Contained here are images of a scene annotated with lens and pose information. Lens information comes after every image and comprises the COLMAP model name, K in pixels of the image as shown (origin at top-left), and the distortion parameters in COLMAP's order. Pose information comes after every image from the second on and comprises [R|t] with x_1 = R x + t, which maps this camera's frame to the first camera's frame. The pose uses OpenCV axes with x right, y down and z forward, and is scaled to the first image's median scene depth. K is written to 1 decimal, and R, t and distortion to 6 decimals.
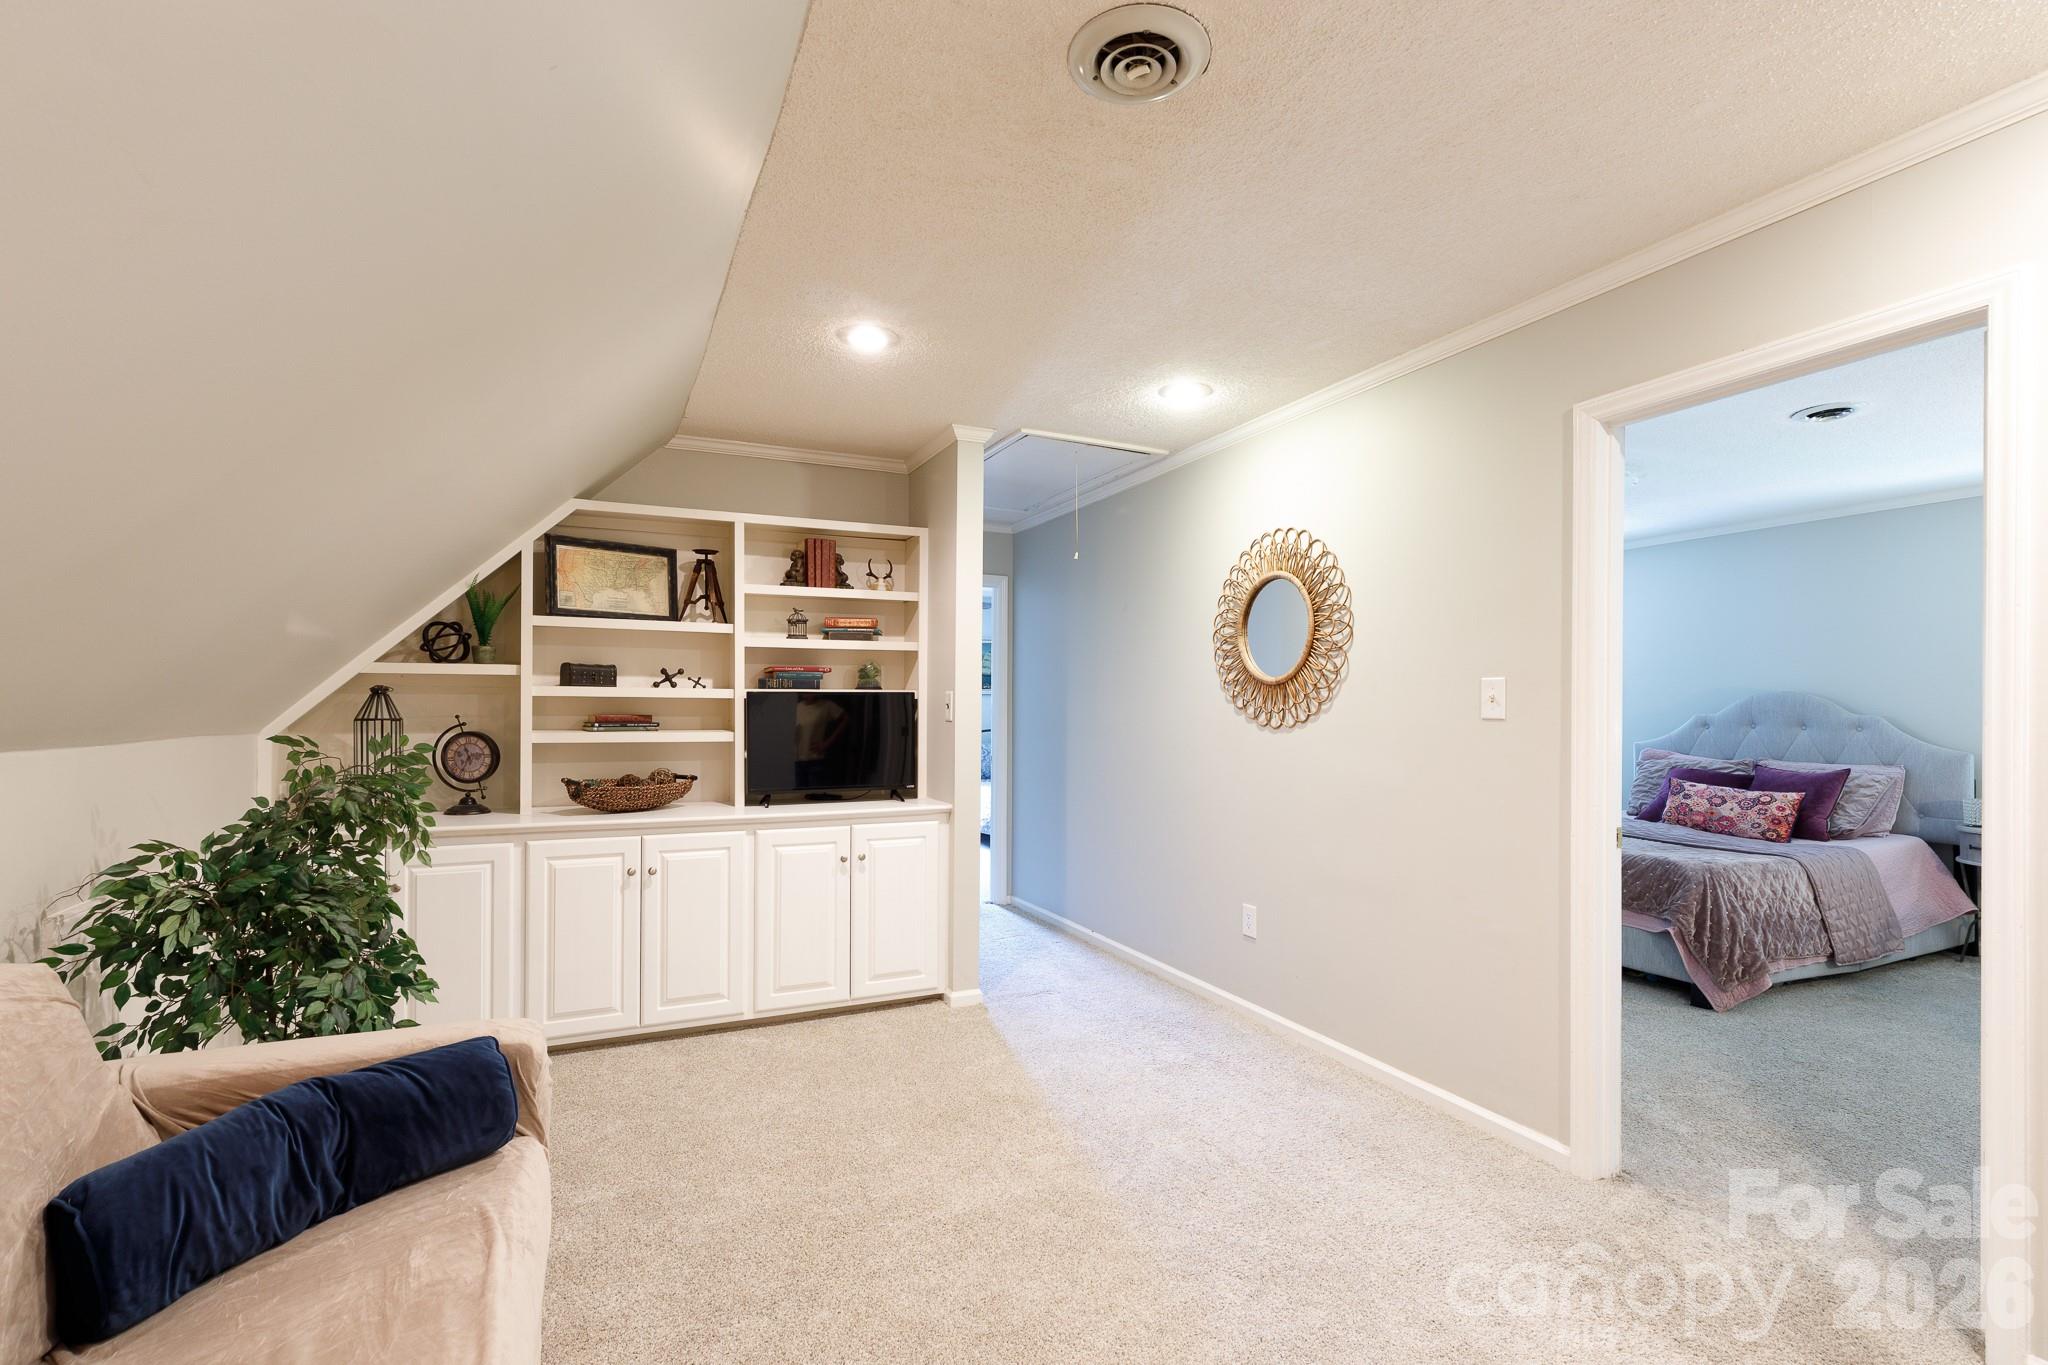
lens RADIAL K [[923.2, 0, 1028.7], [0, 923.2, 702.4], [0, 0, 1]] dist [0.001490, 0.001539]
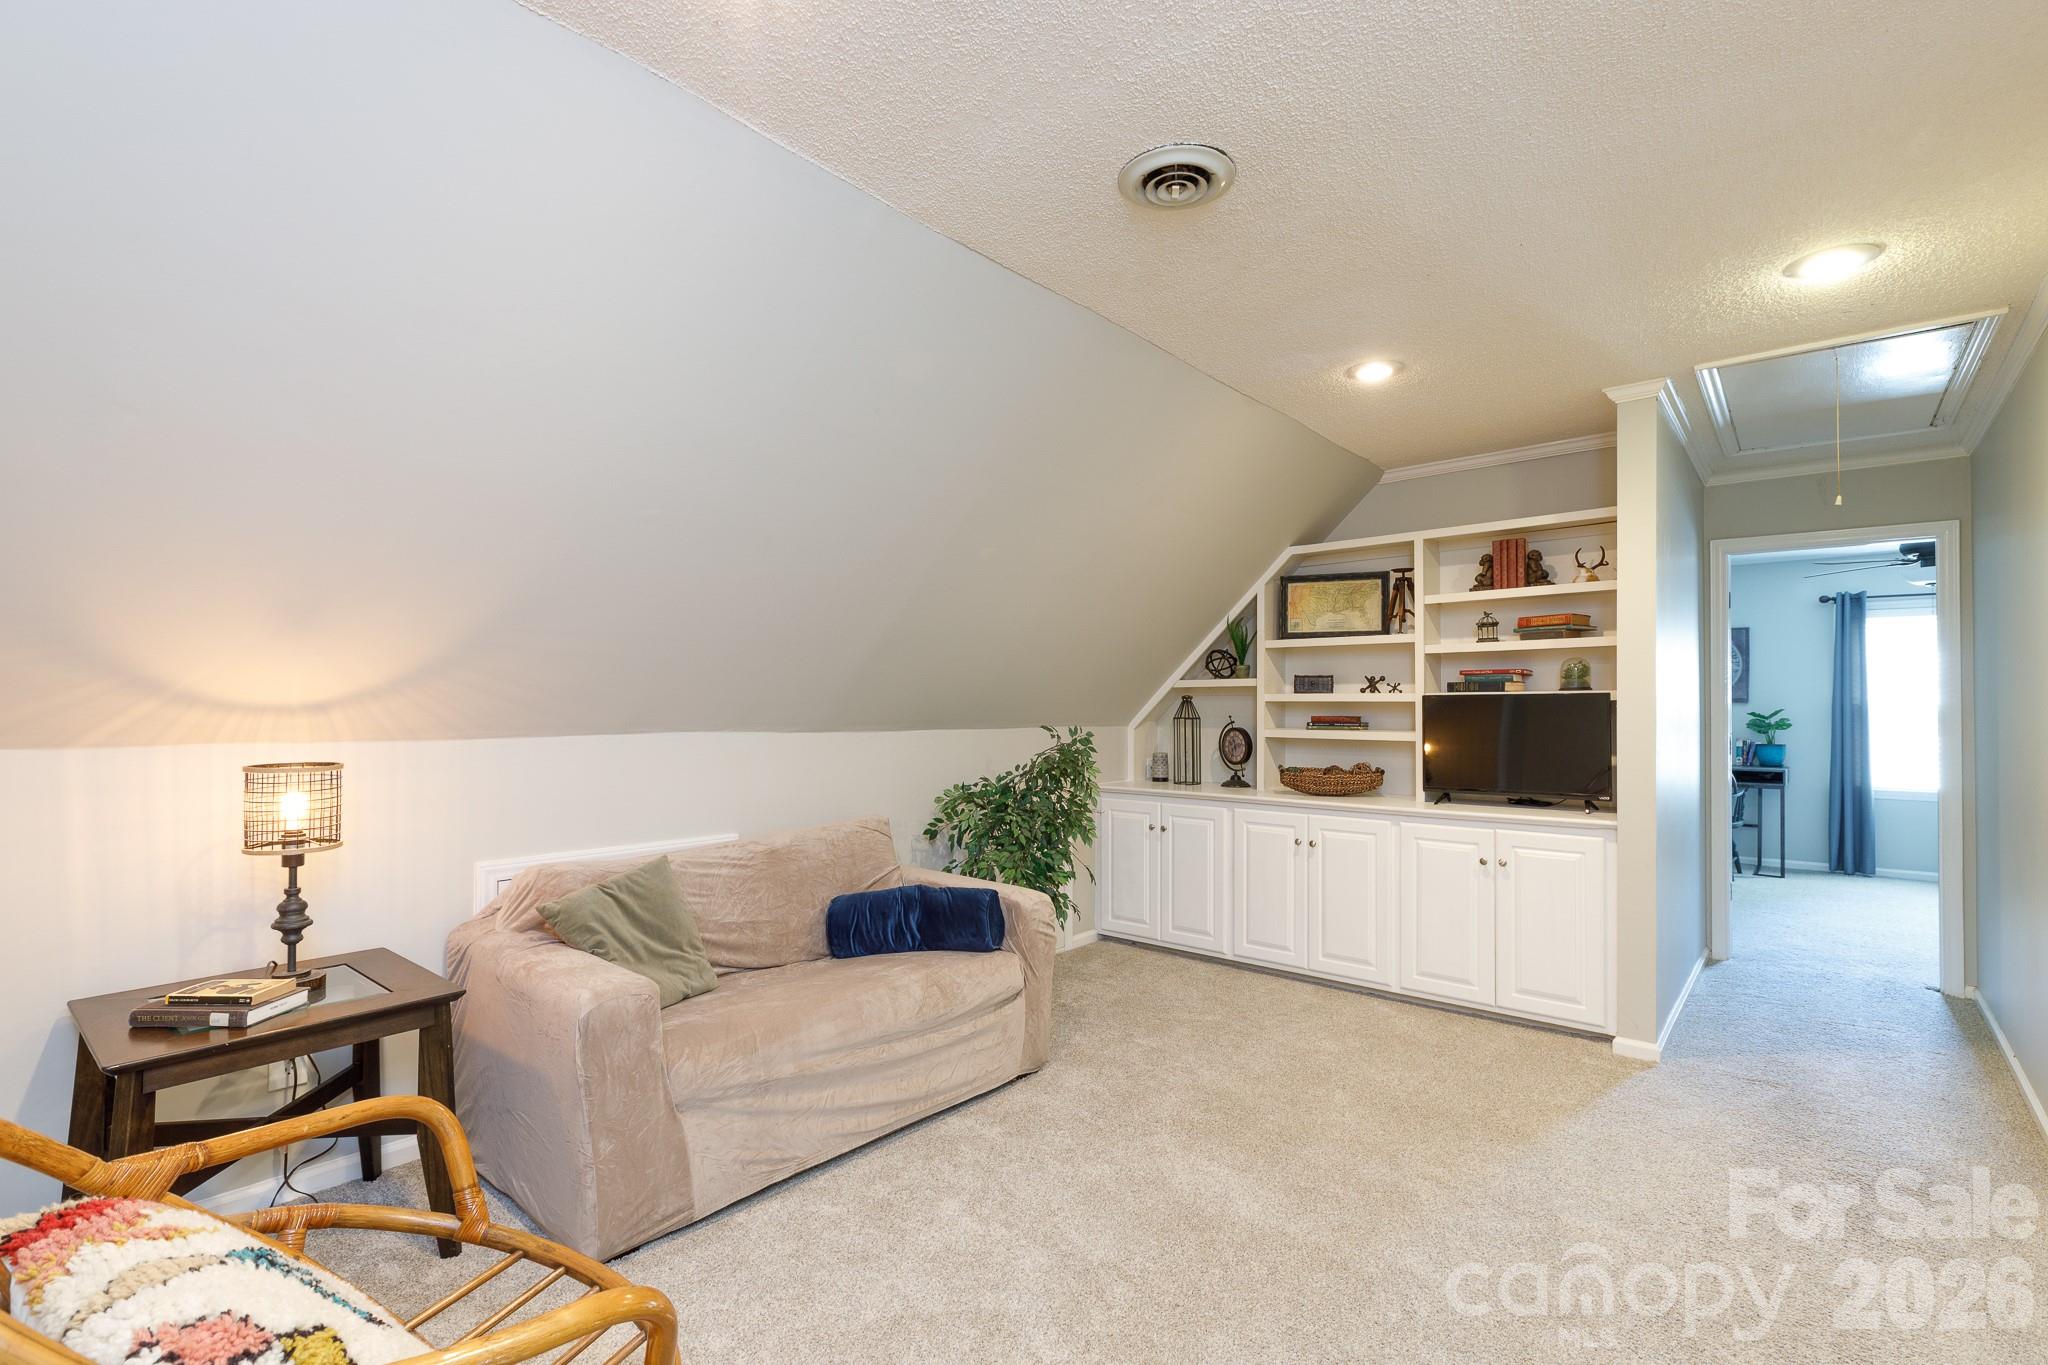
lens RADIAL K [[923.2, 0, 1053.0], [0, 923.2, 705.4], [0, 0, 1]] dist [0.001490, 0.001539]
pose [[0.421005, -0.006409, -0.907036, 0.546591], [0.003881, 0.999979, -0.005264, 0.004740], [0.907050, -0.001304, 0.421021, 0.169819]]
